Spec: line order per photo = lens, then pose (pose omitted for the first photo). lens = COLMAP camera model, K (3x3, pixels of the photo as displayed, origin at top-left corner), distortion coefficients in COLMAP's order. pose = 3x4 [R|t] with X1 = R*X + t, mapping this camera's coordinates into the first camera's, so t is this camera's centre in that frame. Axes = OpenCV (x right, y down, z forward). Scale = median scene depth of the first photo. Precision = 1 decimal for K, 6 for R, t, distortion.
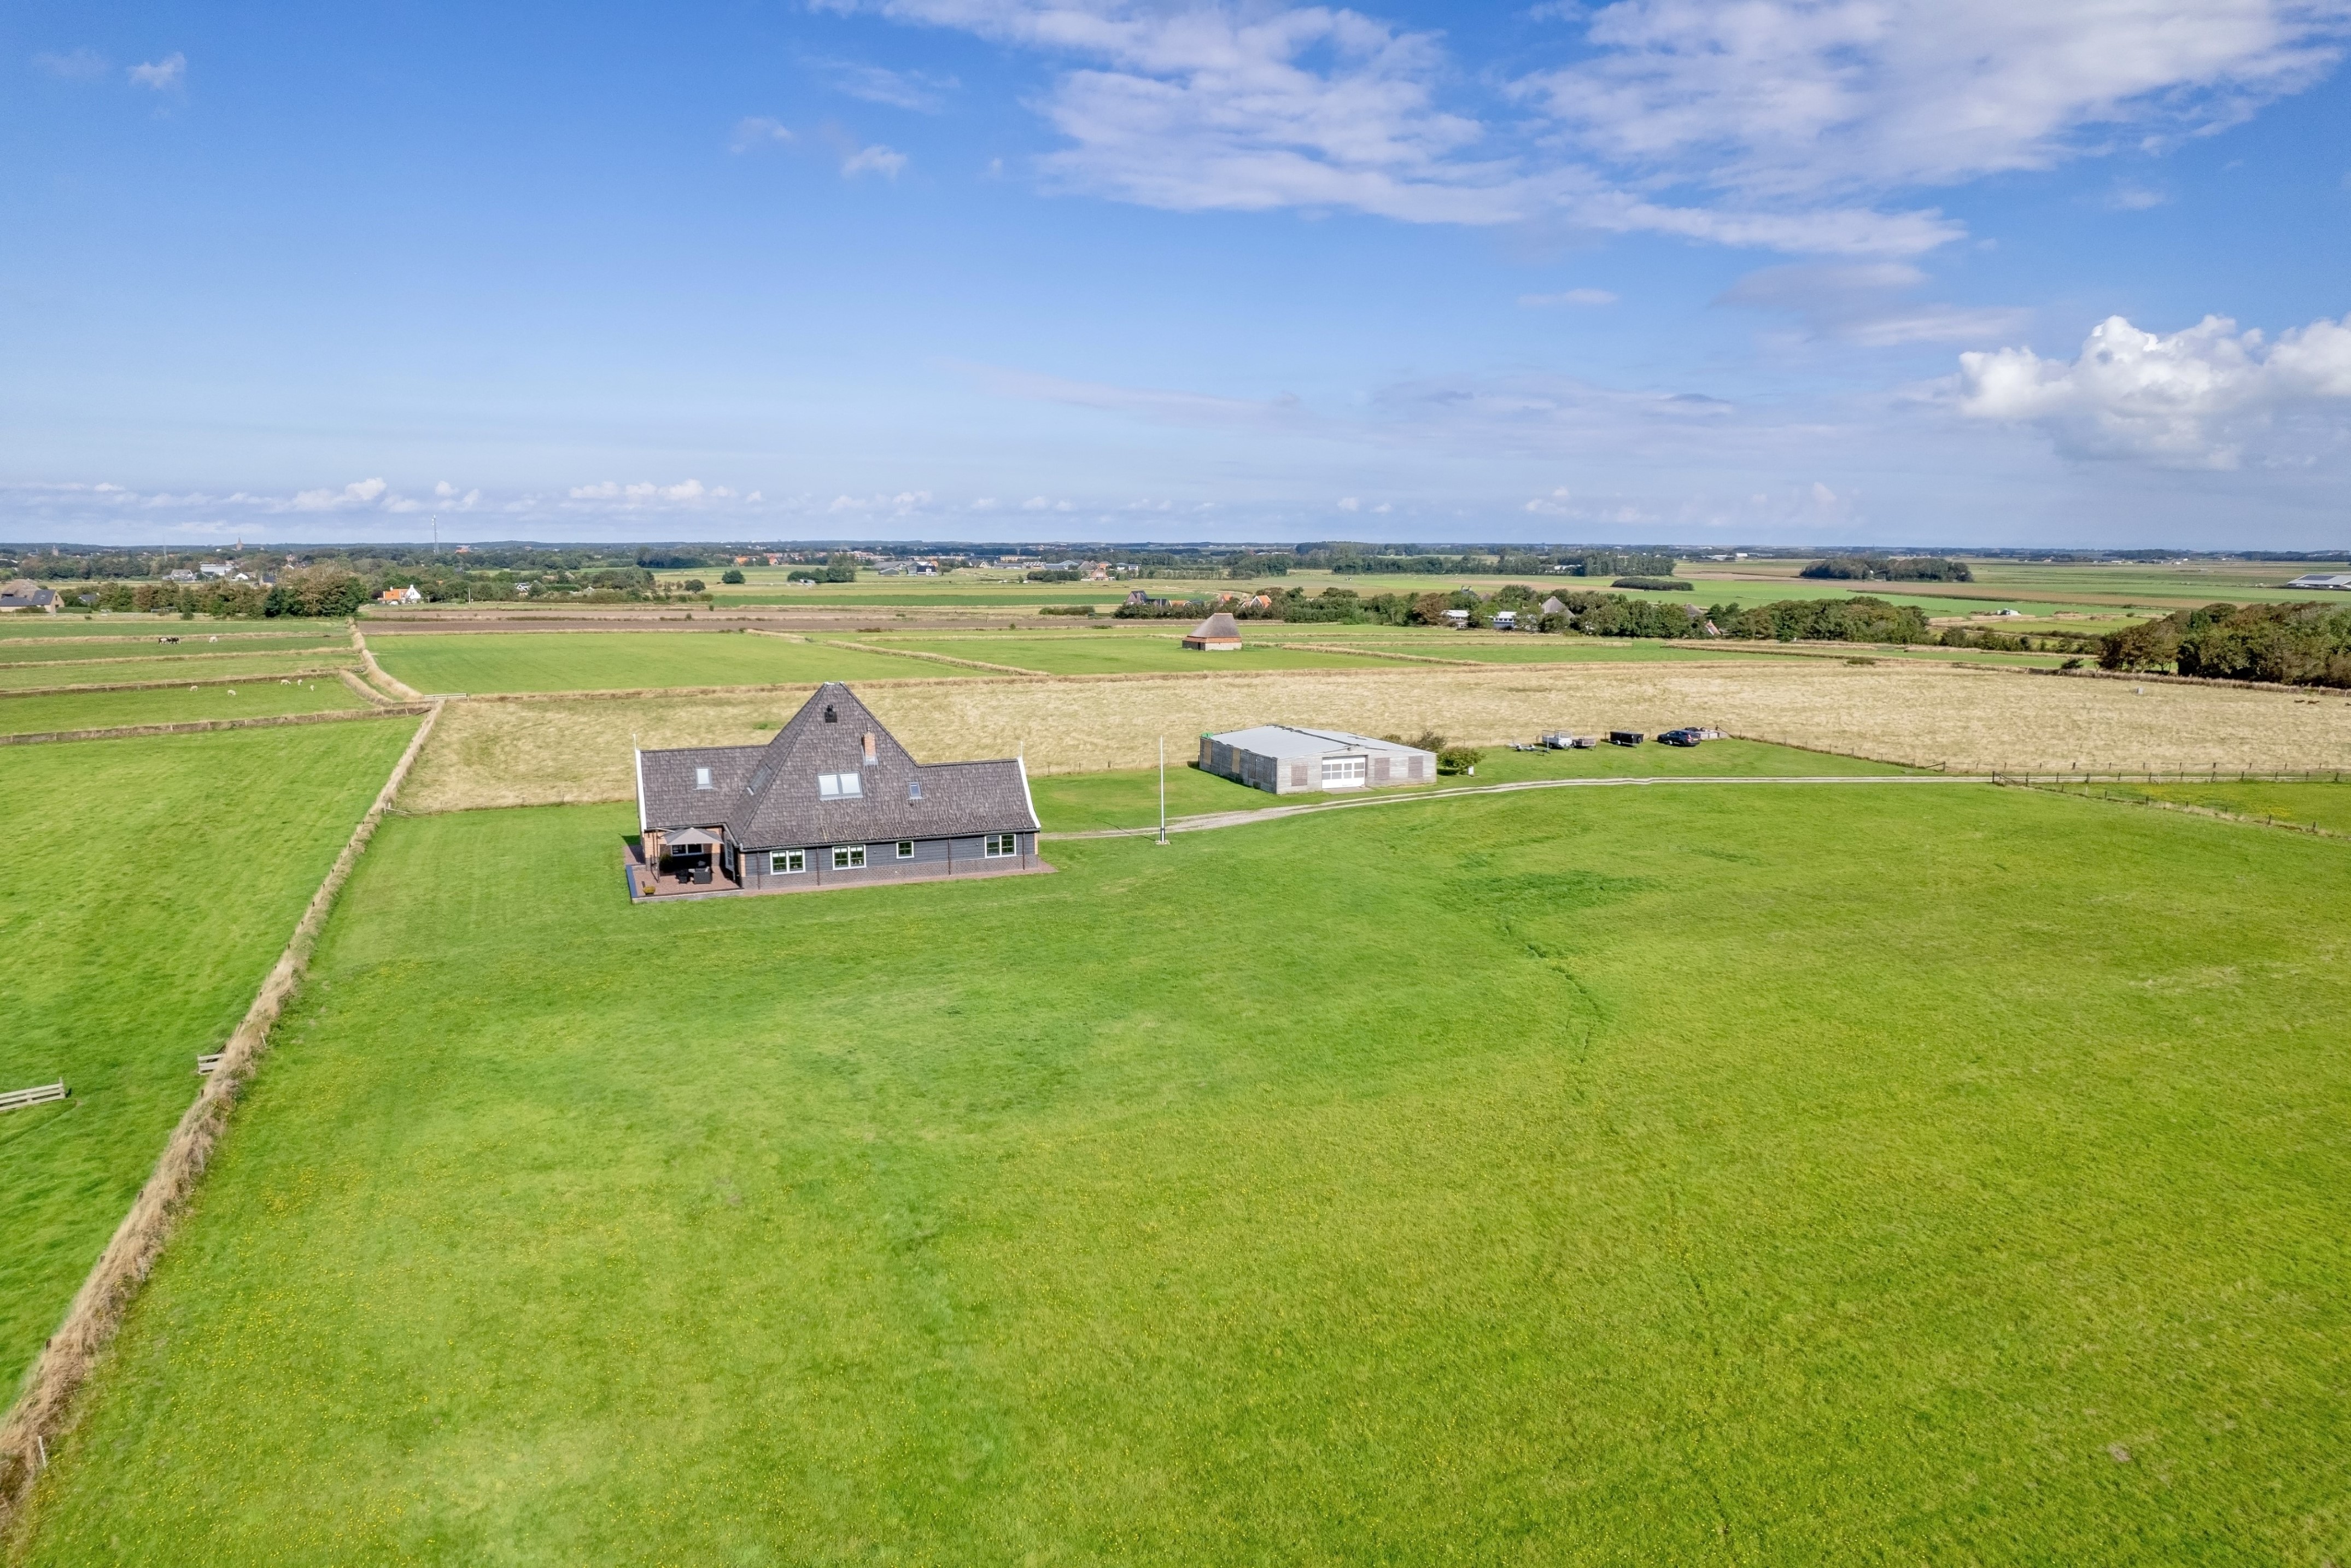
lens RADIAL K [[1520.1, 0, 1172.6], [0, 1520.1, 783.7], [0, 0, 1]] dist [-0.064579, 0.055228]
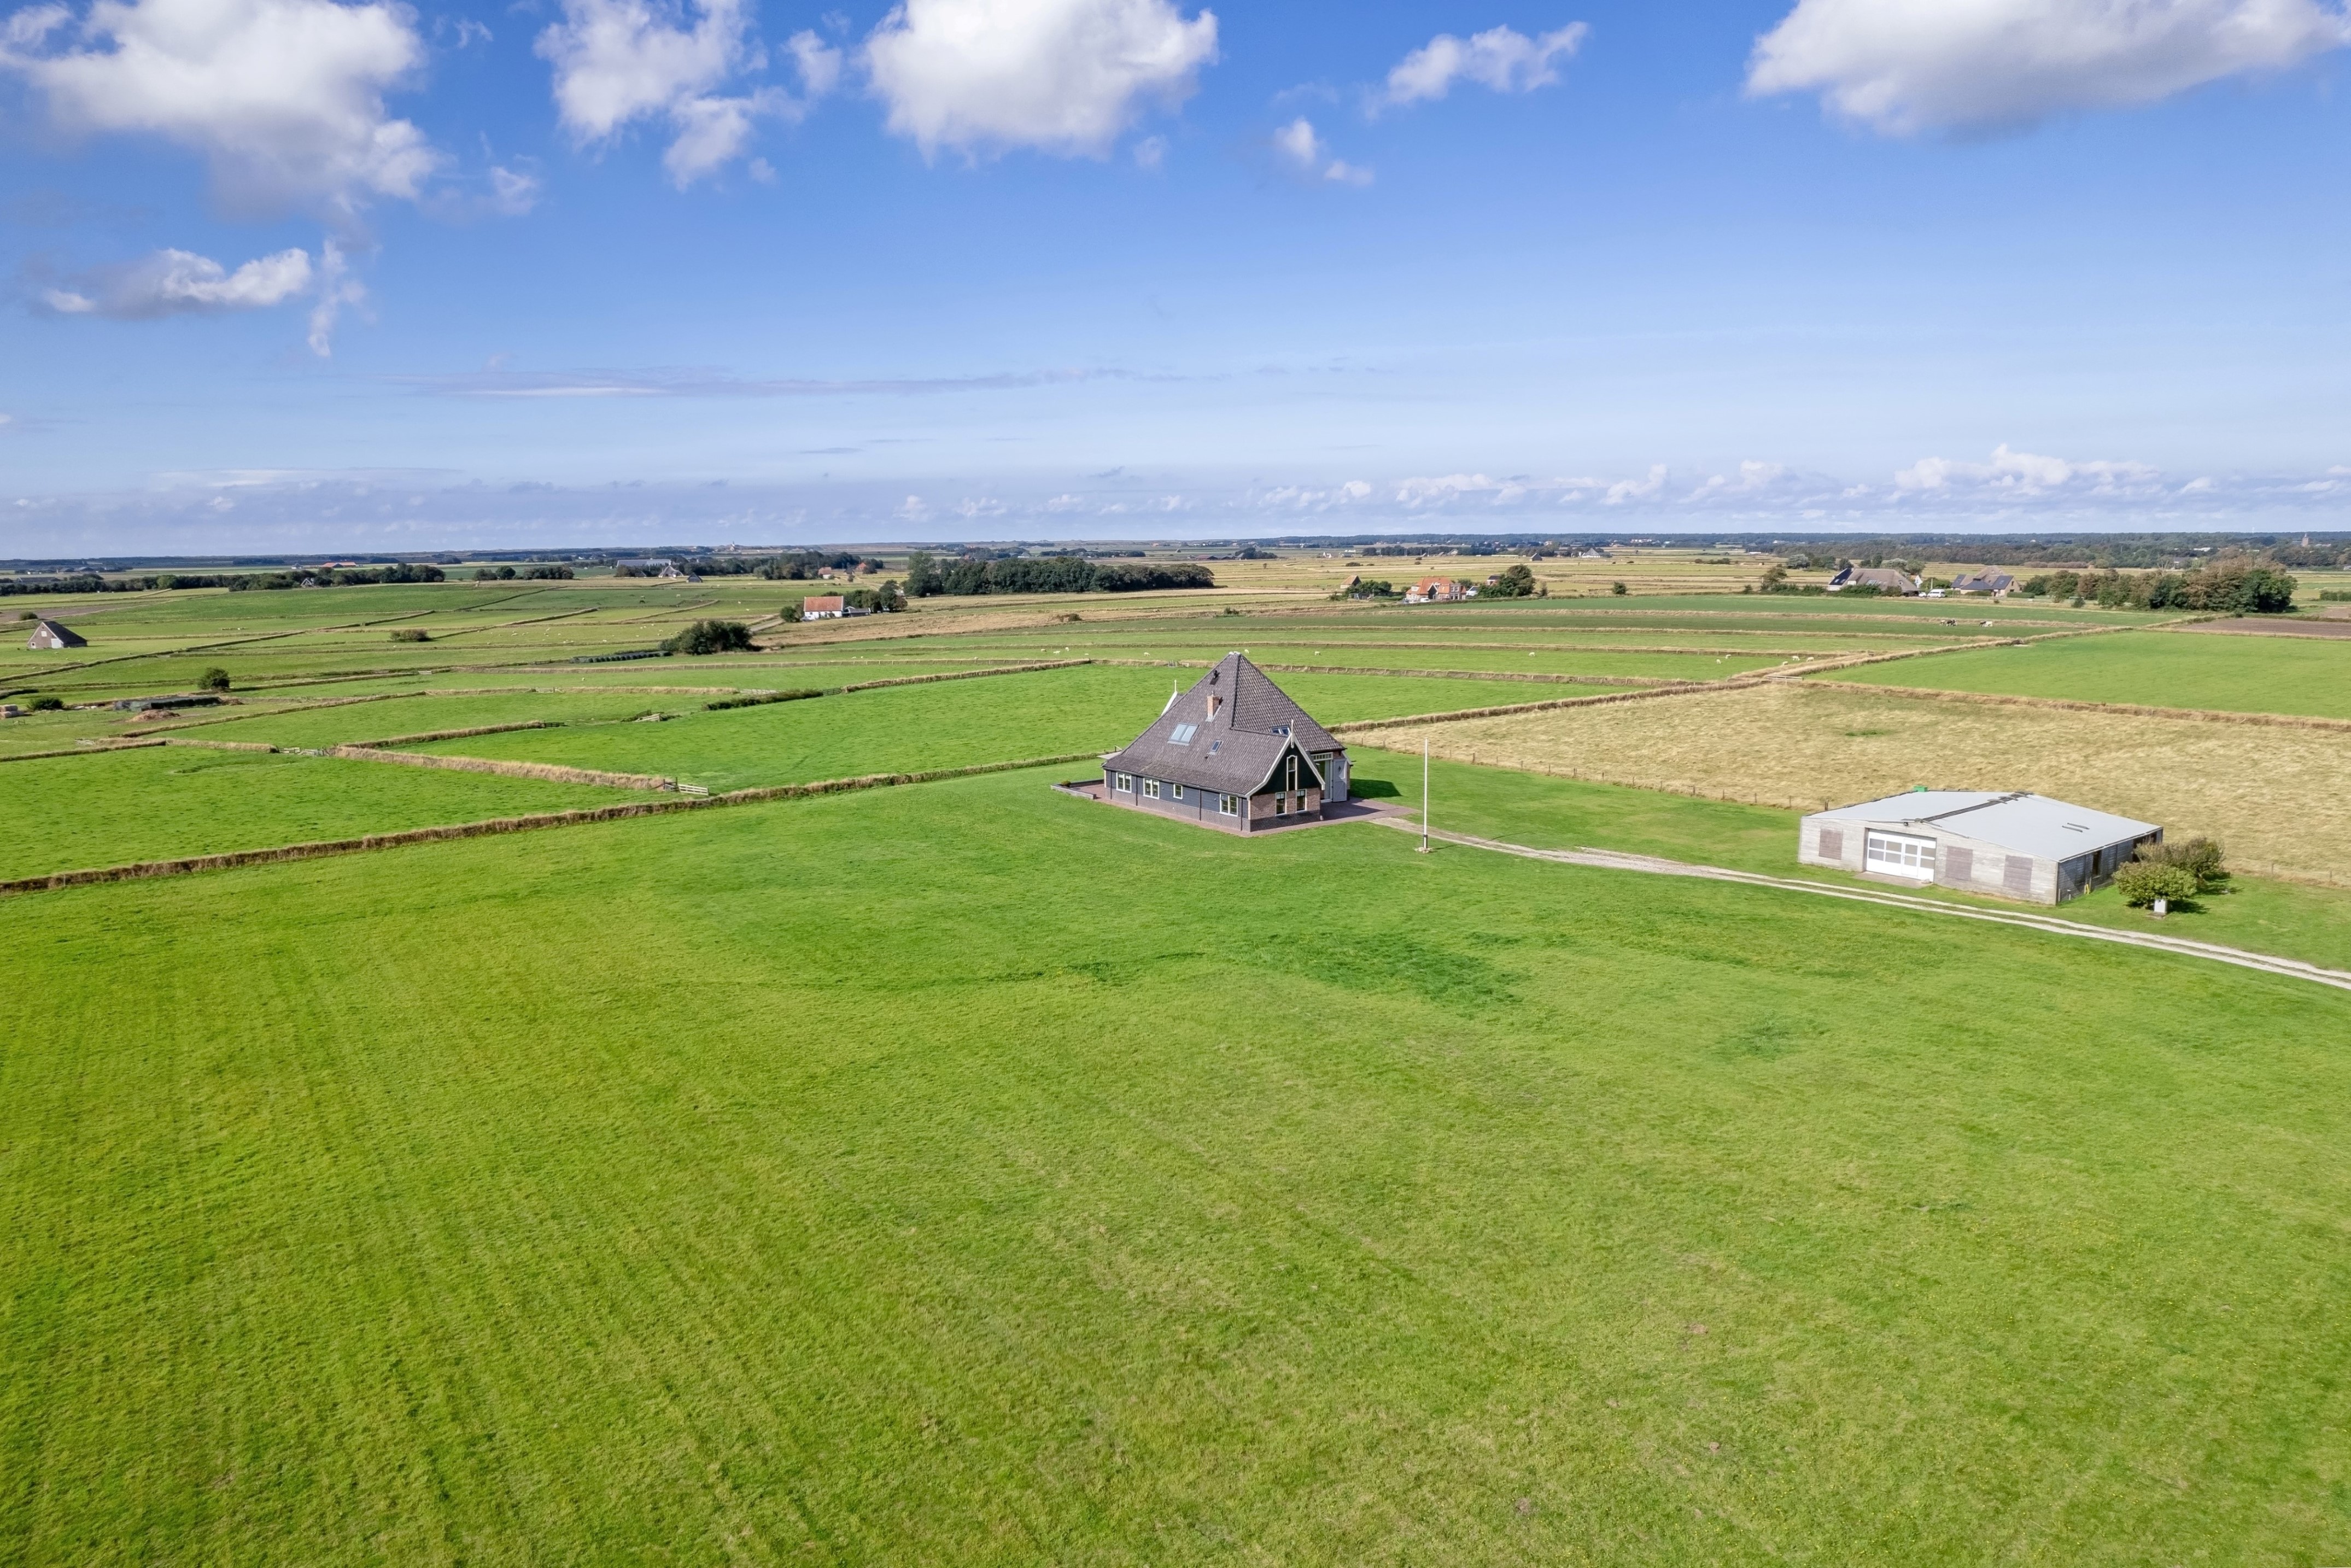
lens RADIAL K [[1520.1, 0, 1184.9], [0, 1520.1, 806.6], [0, 0, 1]] dist [-0.064579, 0.055228]
pose [[0.230457, 0.162367, -0.959441, 0.707669], [-0.140690, 0.981181, 0.132252, -0.075917], [0.962858, 0.104506, 0.248964, 0.492469]]
